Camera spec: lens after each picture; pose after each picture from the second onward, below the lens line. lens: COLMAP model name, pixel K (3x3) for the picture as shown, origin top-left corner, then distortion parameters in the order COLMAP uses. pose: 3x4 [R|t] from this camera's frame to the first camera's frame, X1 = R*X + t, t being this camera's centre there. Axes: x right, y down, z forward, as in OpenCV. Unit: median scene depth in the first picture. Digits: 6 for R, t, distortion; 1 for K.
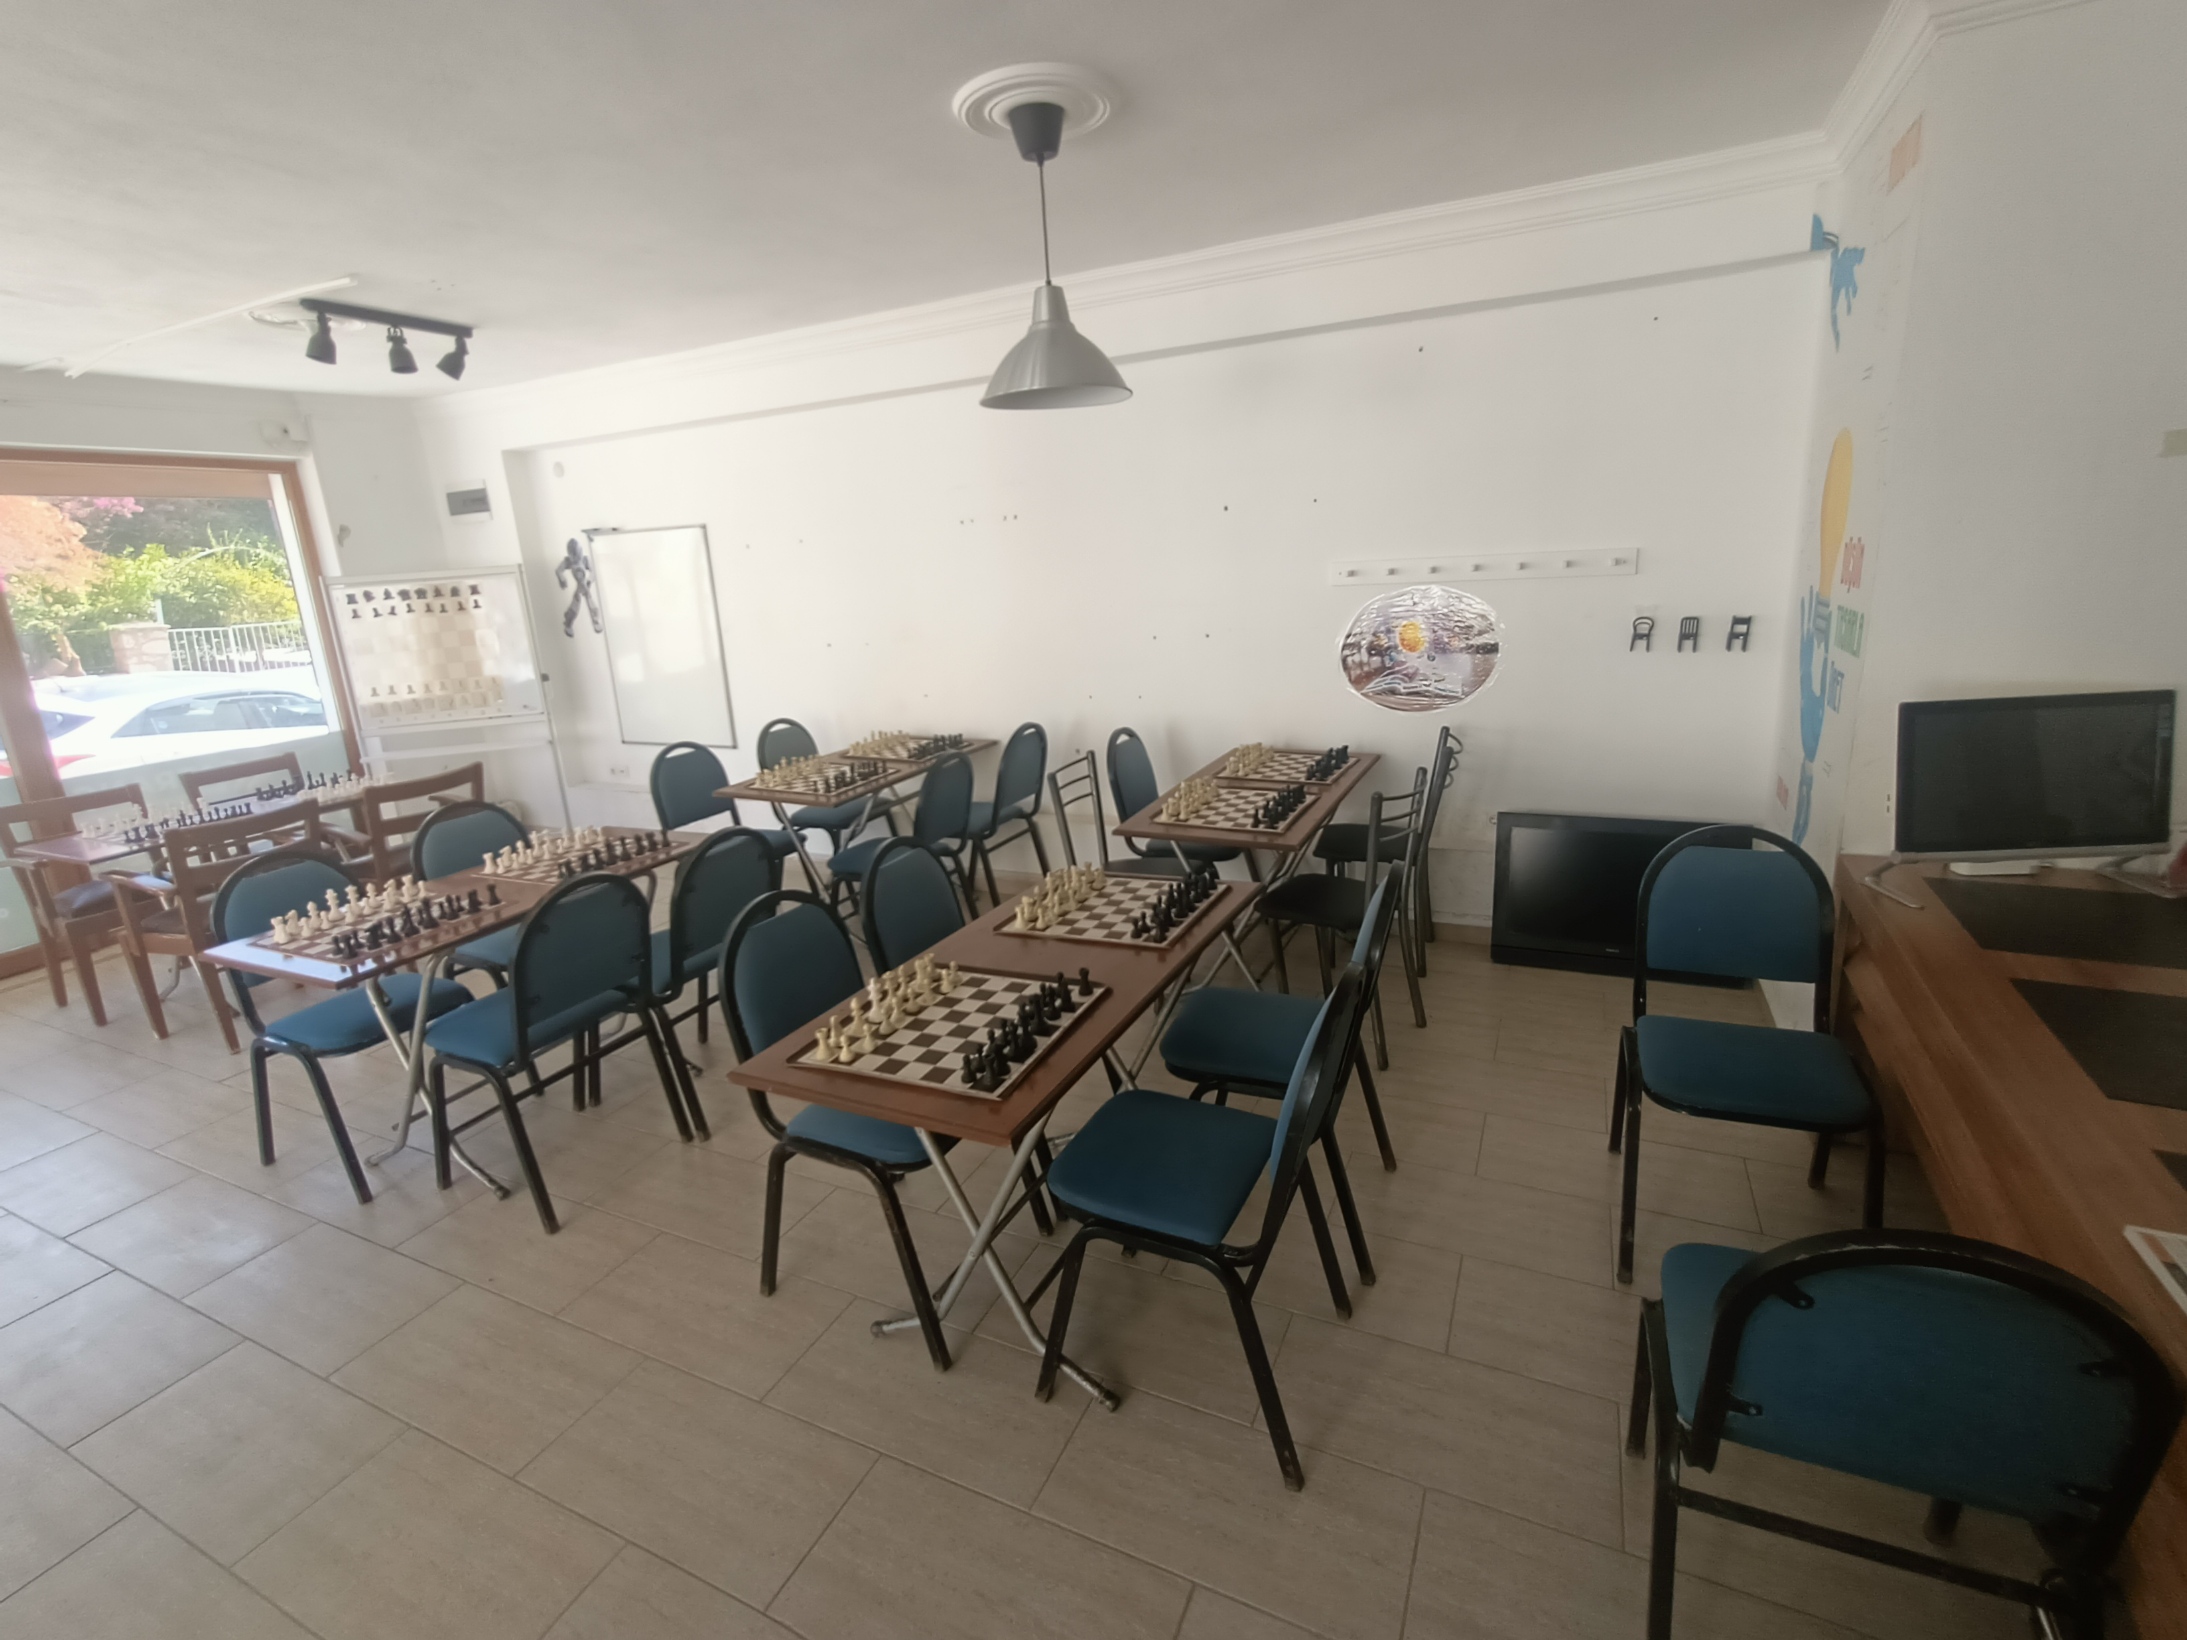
lens RADIAL K [[998.9, 0, 1093.5], [0, 998.9, 820.0], [0, 0, 1]] dist [-0.004163, -0.000413]
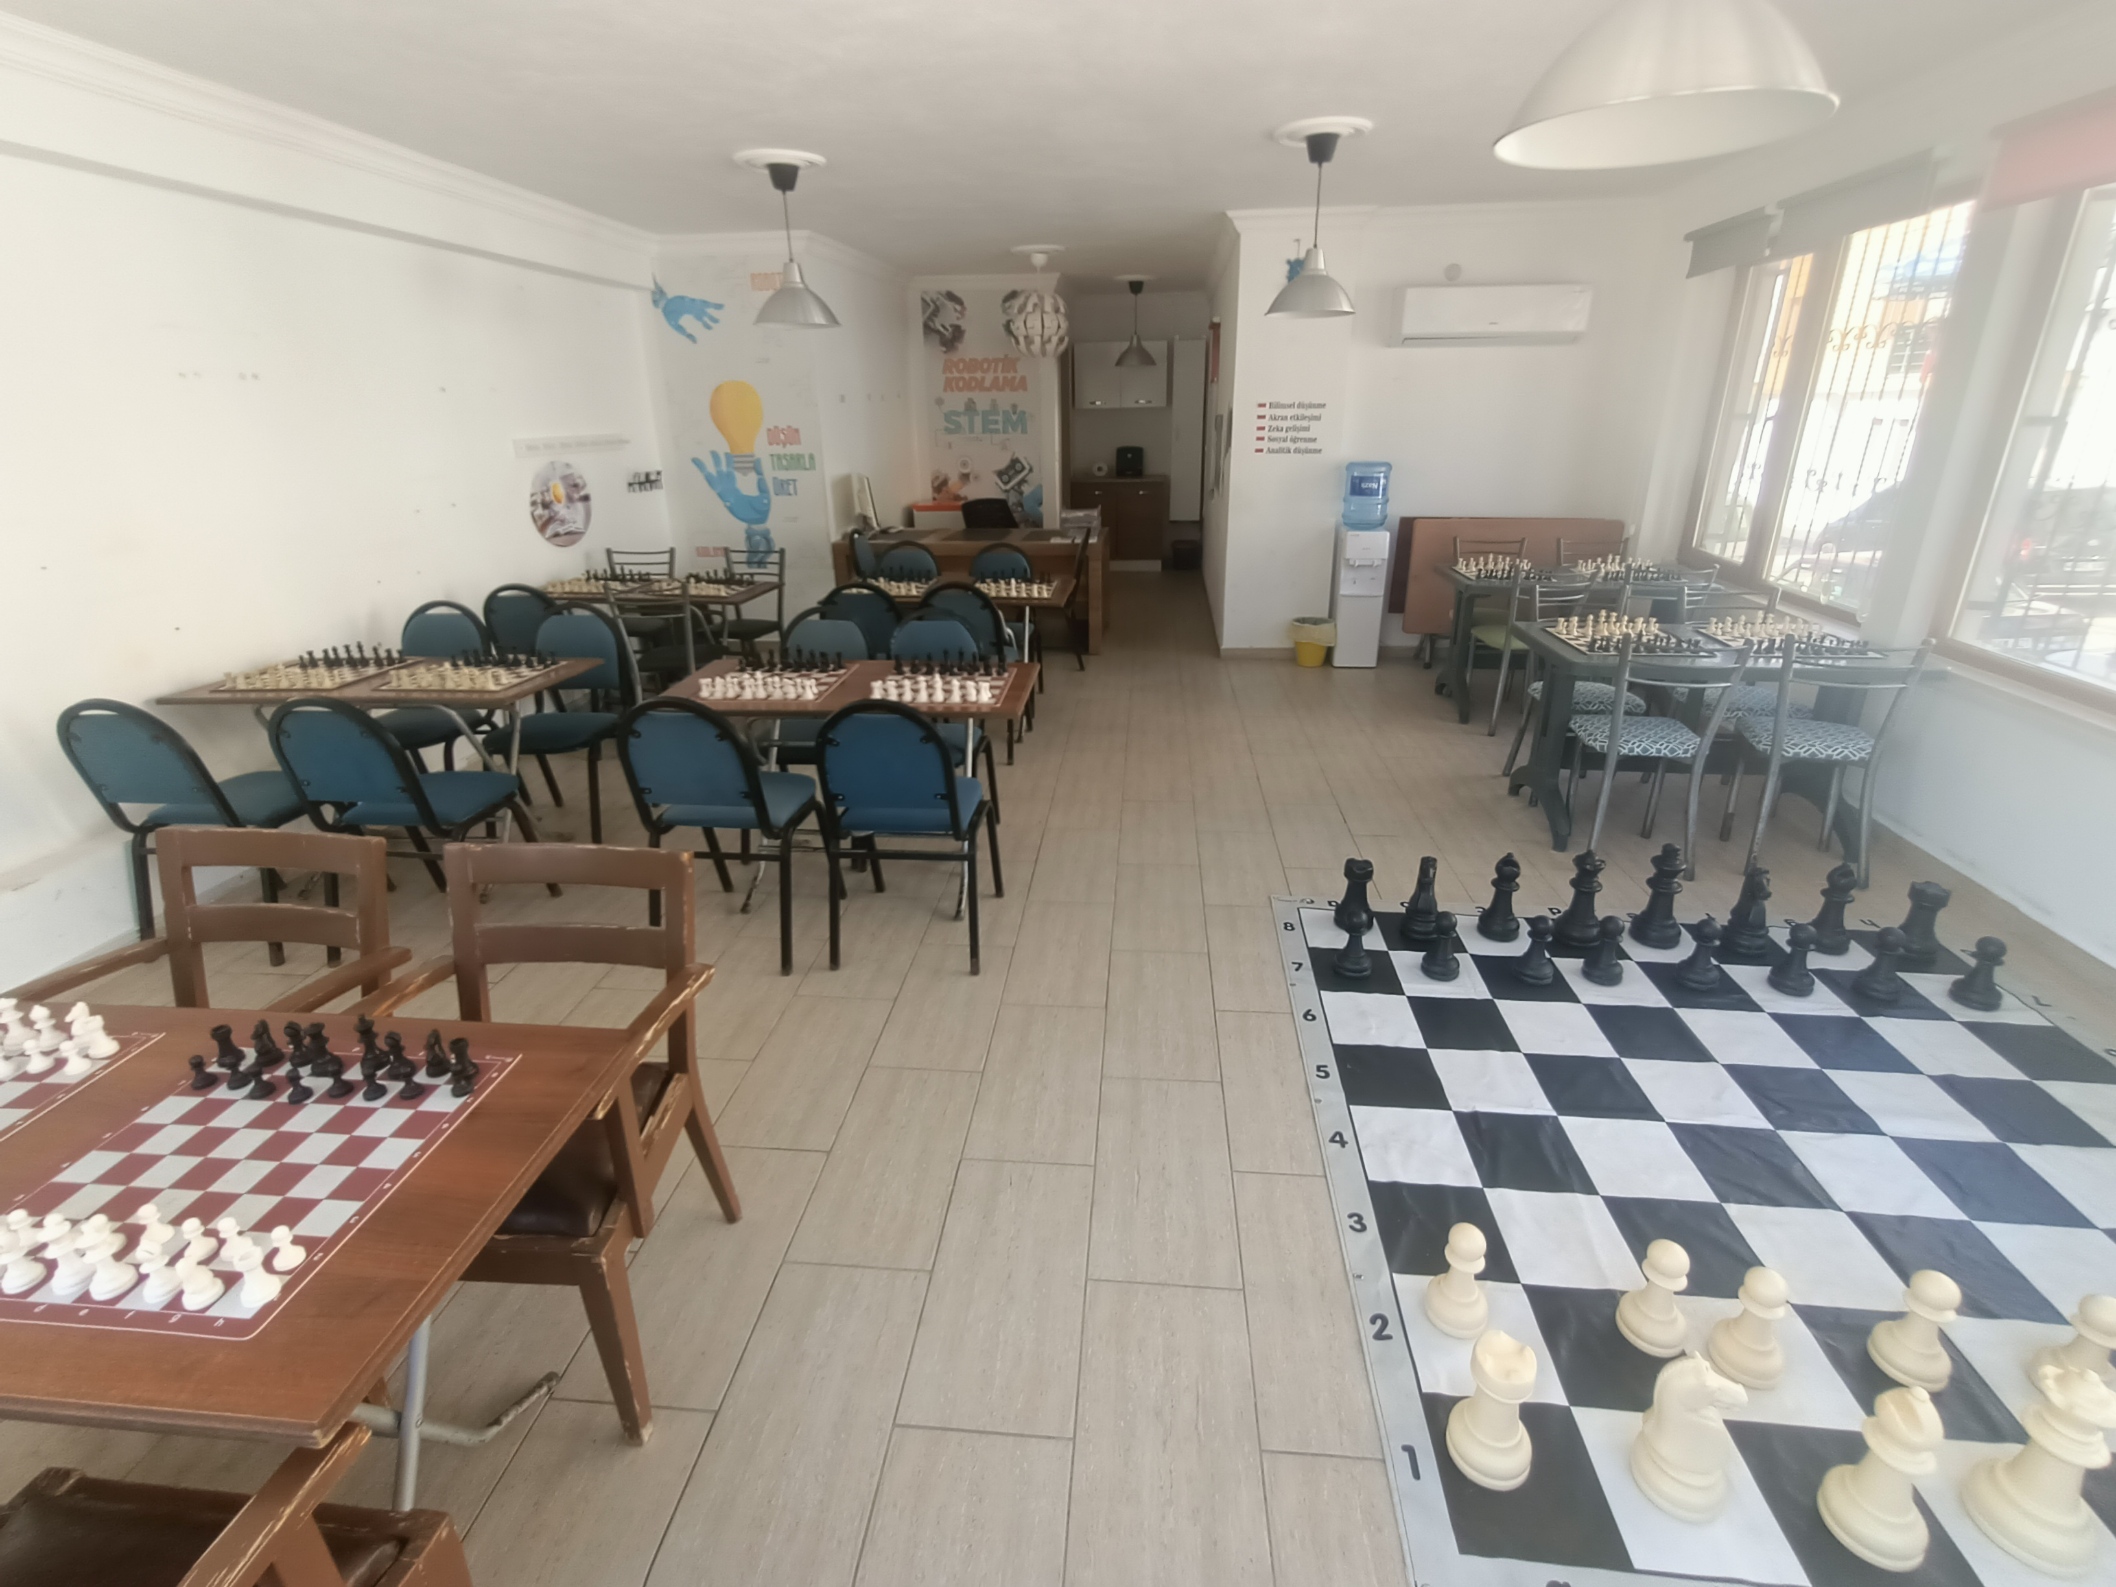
lens RADIAL K [[968.4, 0, 1062.8], [0, 968.4, 763.8], [0, 0, 1]] dist [-0.000779, 0.000661]
pose [[-0.338655, -0.263074, 0.903385, -1.268160], [0.281481, 0.887822, 0.364062, -0.139041], [-0.897820, 0.377577, -0.226615, 0.801094]]
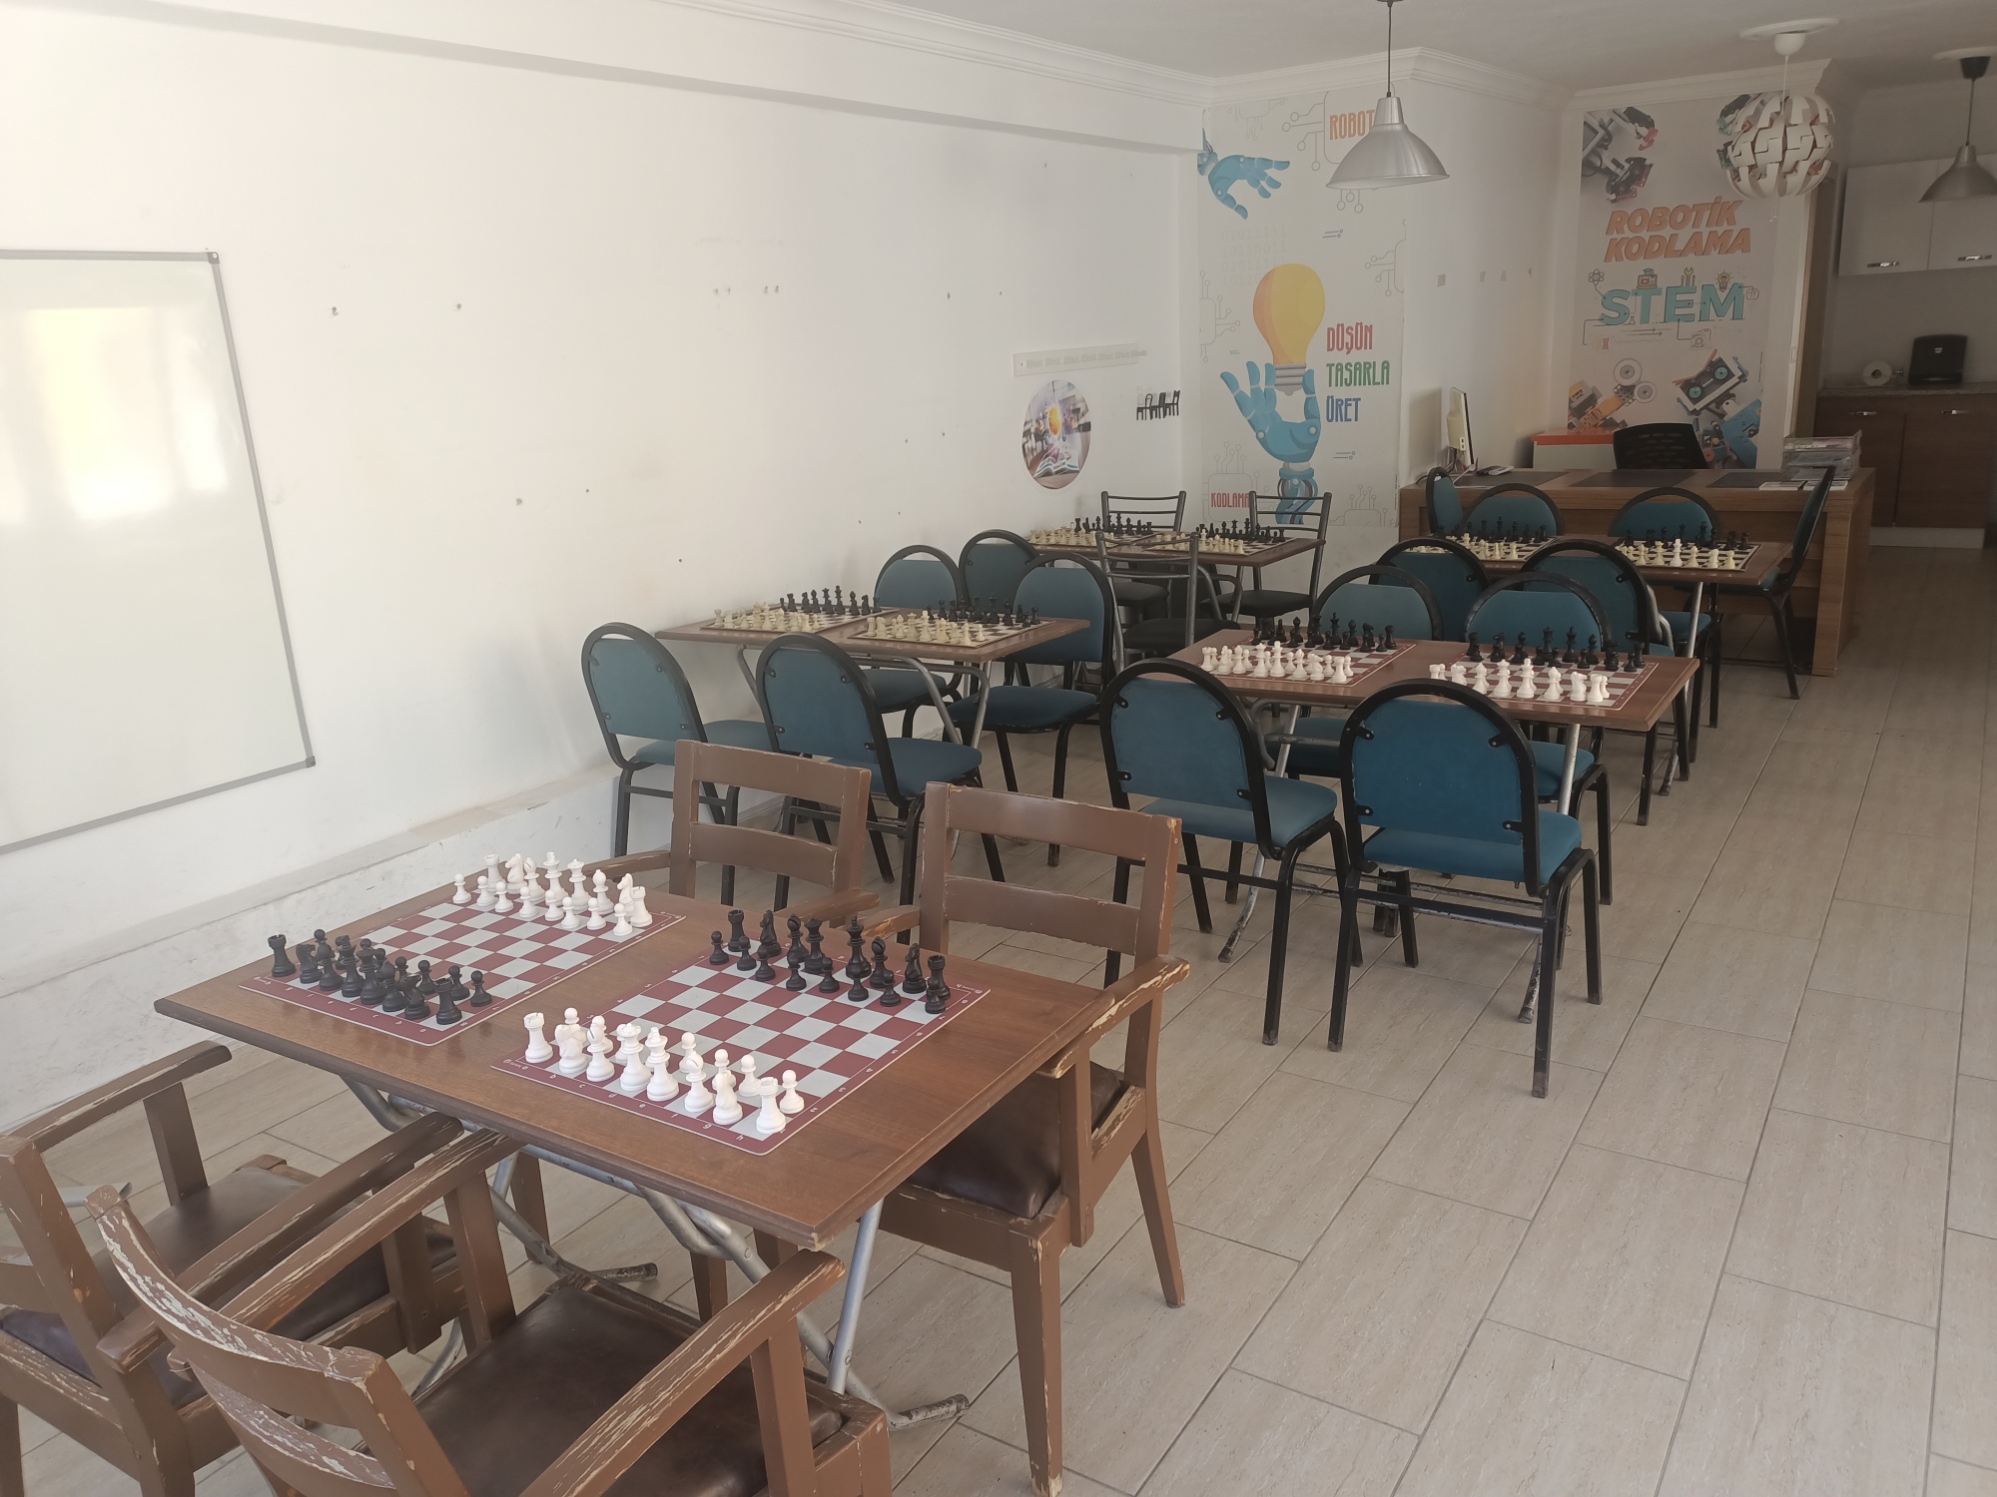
lens RADIAL K [[1478.1, 0, 998.5], [0, 1478.1, 748.5], [0, 0, 1]] dist [0.099674, -0.136402]
pose [[0.144626, -0.216489, 0.965513, -1.373849], [0.306759, 0.937506, 0.164259, -0.130097], [-0.940735, 0.272424, 0.201998, 0.811902]]
